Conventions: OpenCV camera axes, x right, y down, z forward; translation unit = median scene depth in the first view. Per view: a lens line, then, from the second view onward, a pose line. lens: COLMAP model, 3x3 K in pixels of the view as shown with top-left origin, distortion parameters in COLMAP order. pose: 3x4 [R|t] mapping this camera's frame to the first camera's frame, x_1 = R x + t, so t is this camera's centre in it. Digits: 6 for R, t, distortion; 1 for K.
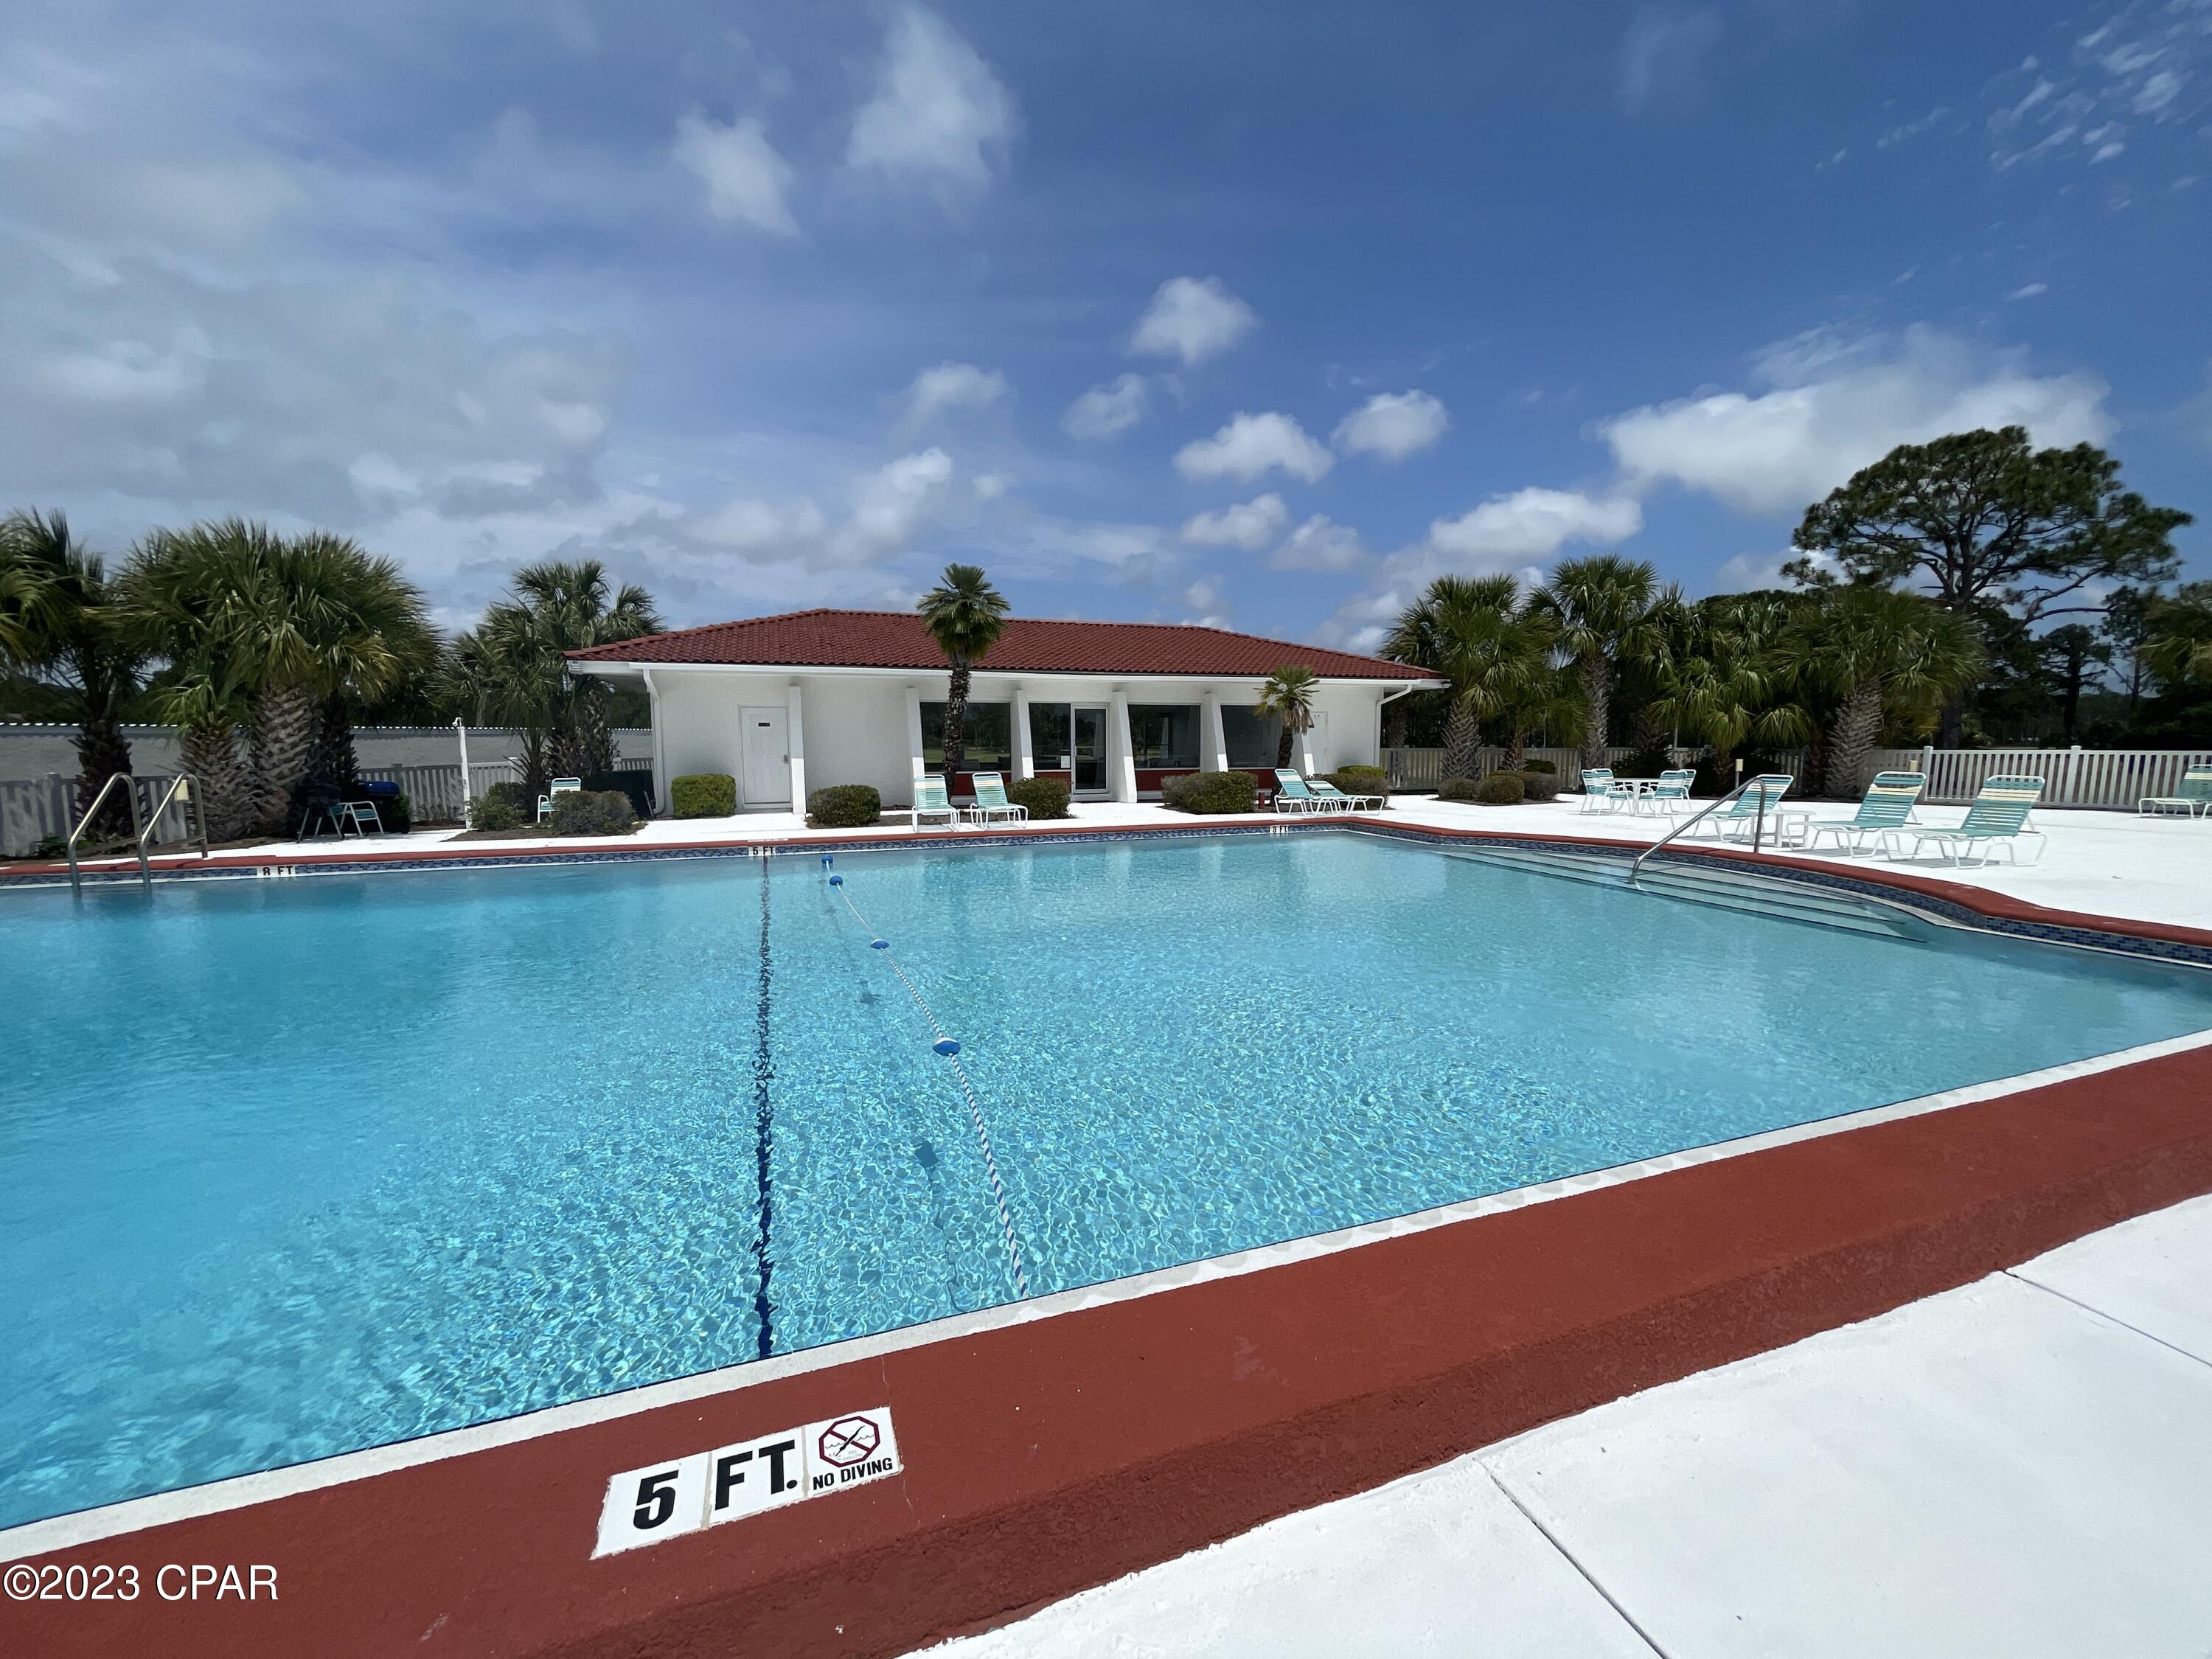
lens RADIAL K [[904.4, 0, 1106.0], [0, 904.4, 829.5], [0, 0, 1]] dist [-0.001690, 0.000201]
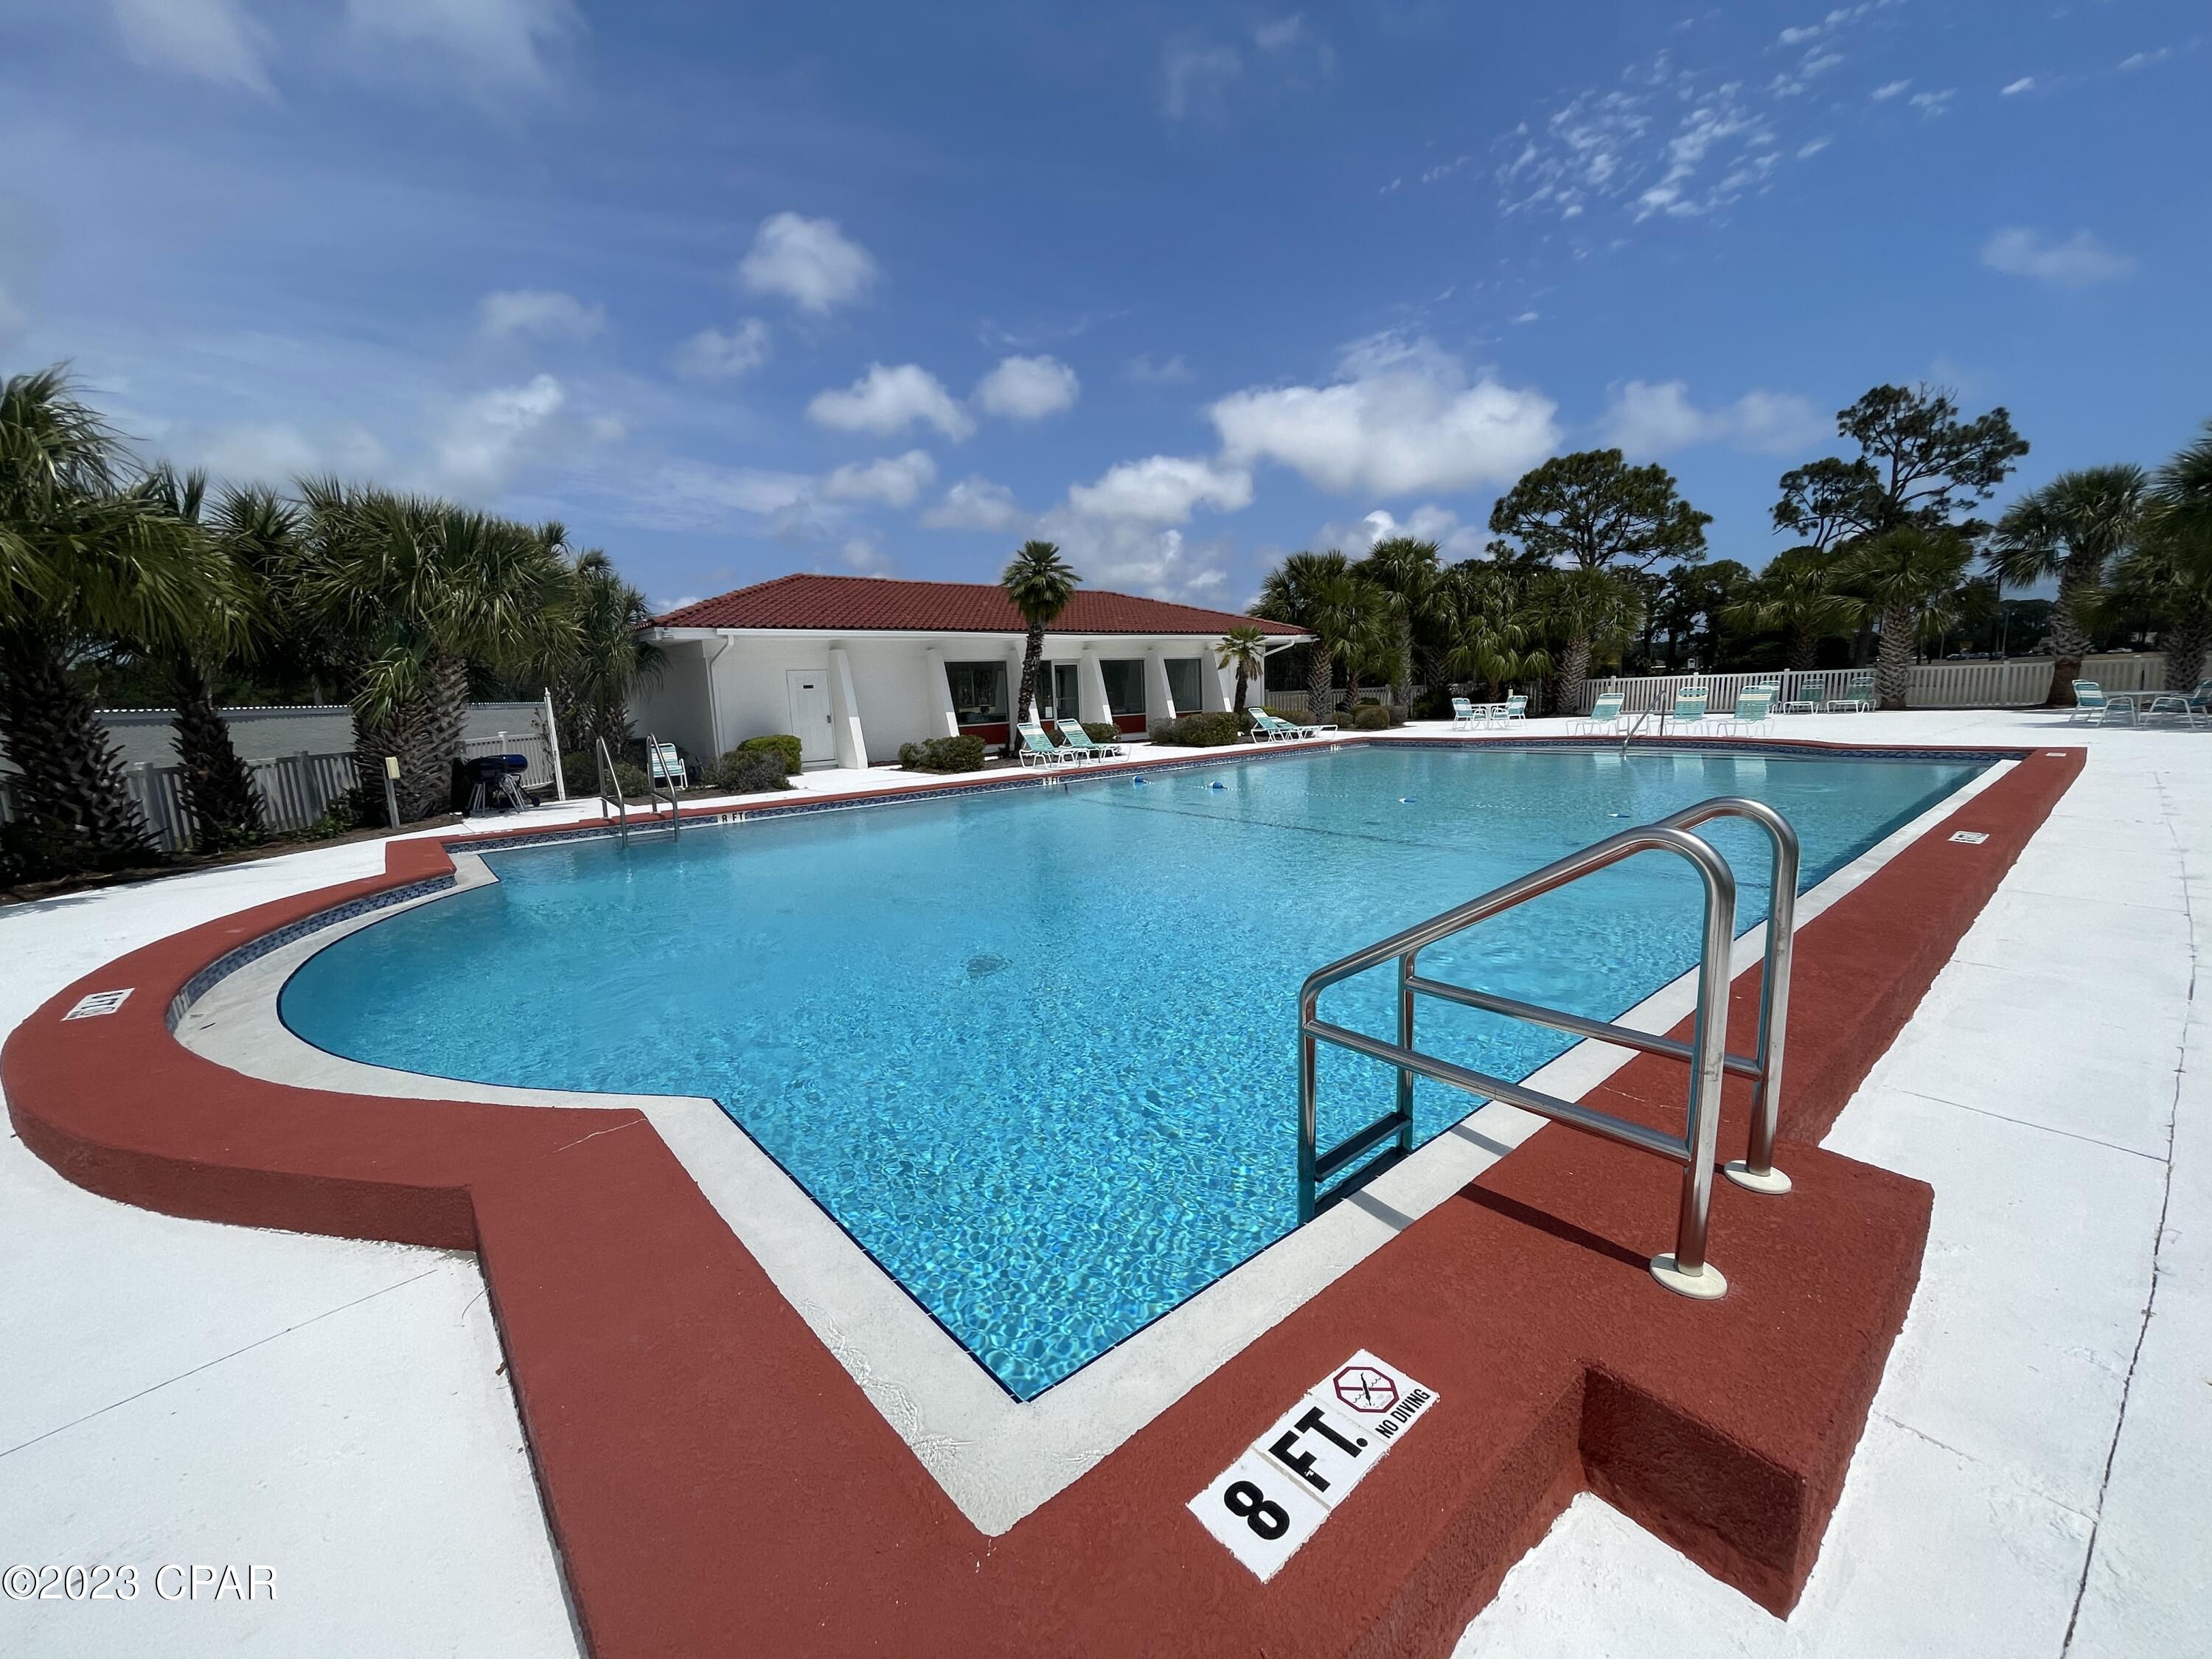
lens RADIAL K [[894.0, 0, 1106.0], [0, 894.0, 829.5], [0, 0, 1]] dist [-0.004553, 0.000430]
pose [[0.939632, -0.086776, 0.331001, -0.361019], [0.071652, 0.995762, 0.057647, 0.012686], [-0.334600, -0.030450, 0.941868, -0.091080]]
